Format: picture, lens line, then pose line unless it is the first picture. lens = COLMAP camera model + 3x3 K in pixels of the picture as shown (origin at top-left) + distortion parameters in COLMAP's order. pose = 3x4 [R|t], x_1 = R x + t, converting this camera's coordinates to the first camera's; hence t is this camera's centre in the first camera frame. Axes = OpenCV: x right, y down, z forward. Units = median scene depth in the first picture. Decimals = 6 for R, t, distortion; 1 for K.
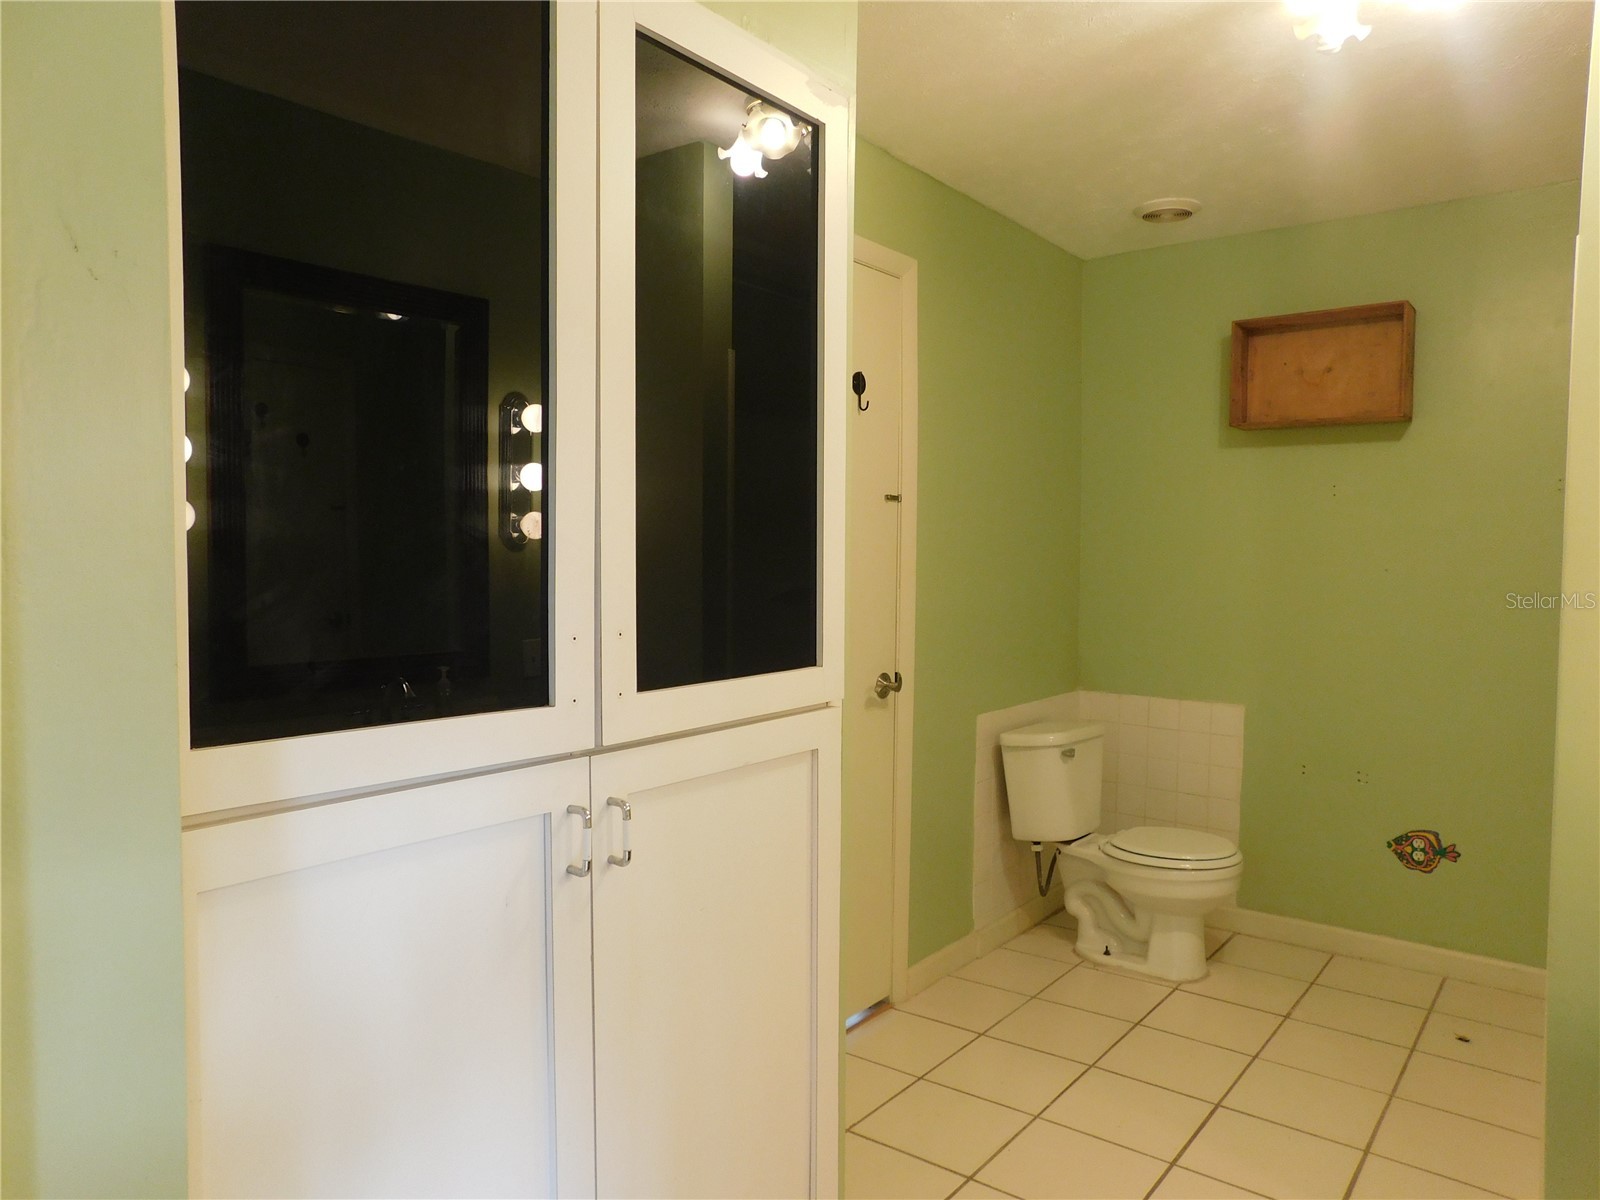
lens RADIAL K [[1085.0, 0, 800.0], [0, 1085.0, 600.6], [0, 0, 1]] dist [-0.043011, 0.053543]
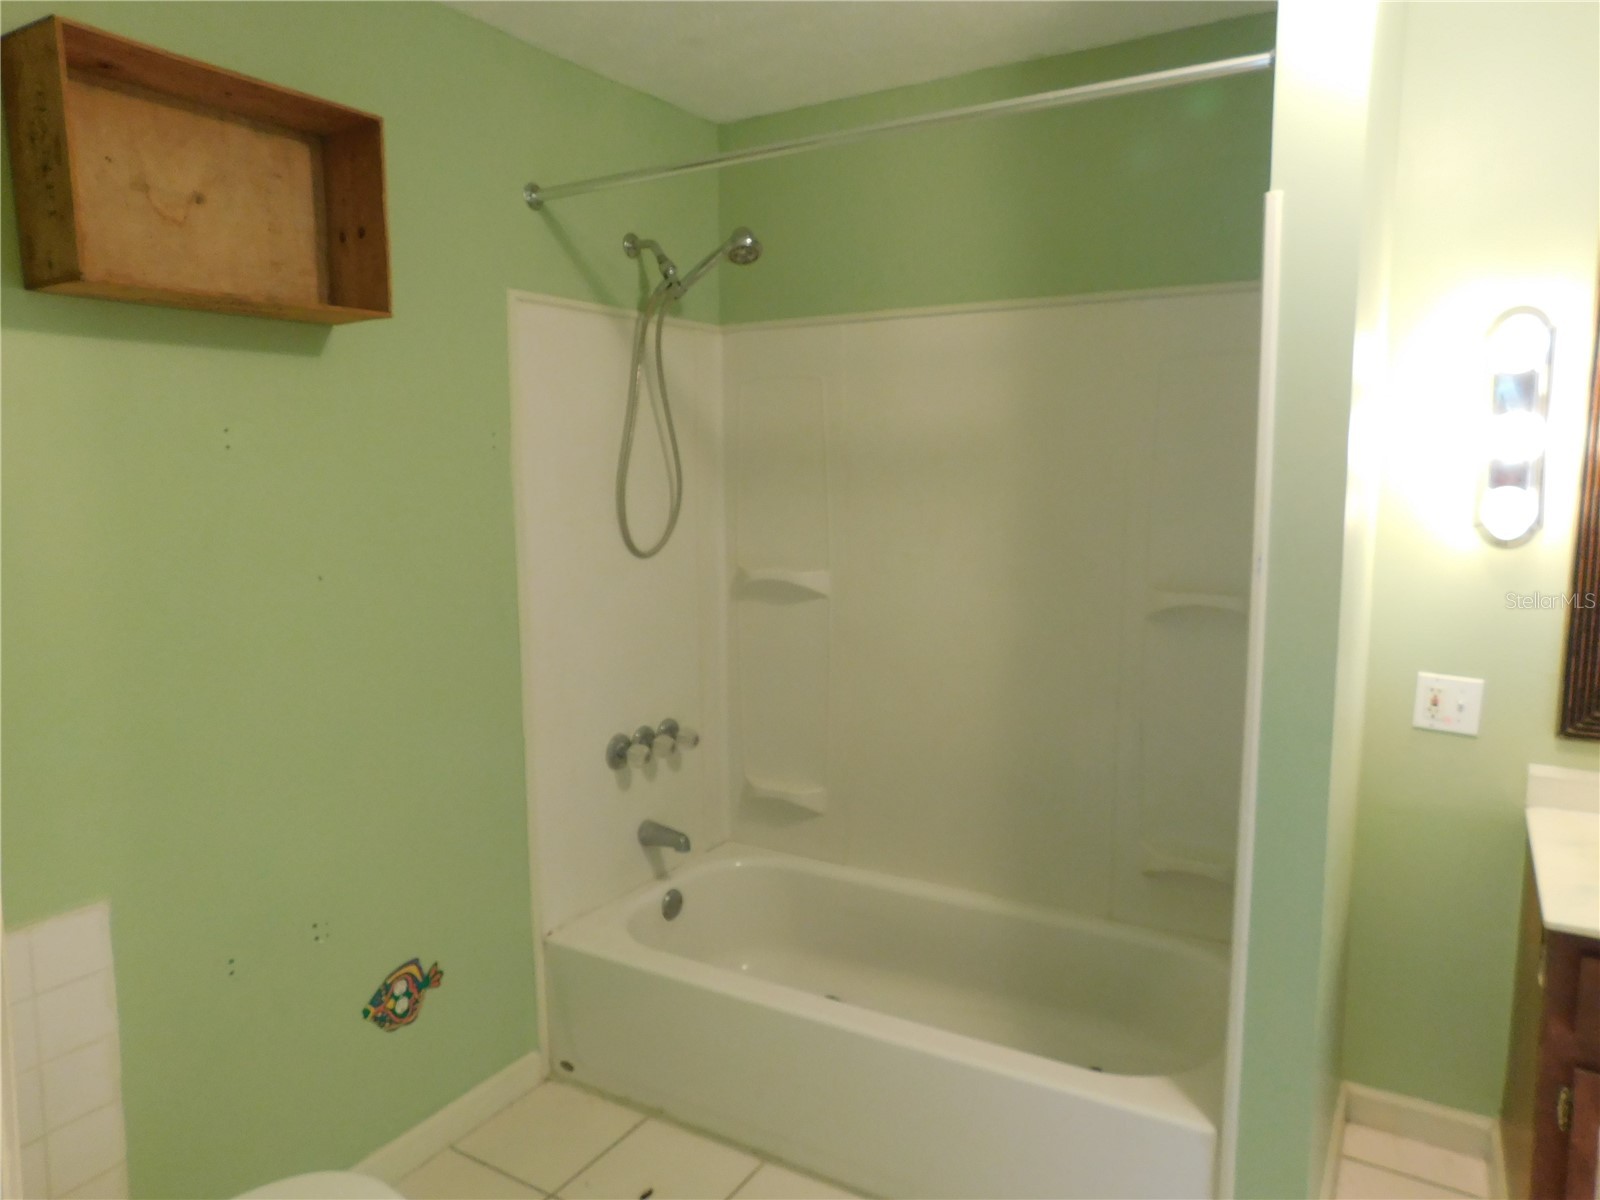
lens RADIAL K [[1085.0, 0, 799.6], [0, 1085.0, 599.1], [0, 0, 1]] dist [-0.043011, 0.053543]
pose [[-0.107089, -0.140769, 0.984234, -0.062283], [0.050636, 0.987870, 0.146798, -0.091154], [-0.992959, 0.065558, -0.098662, 0.802707]]
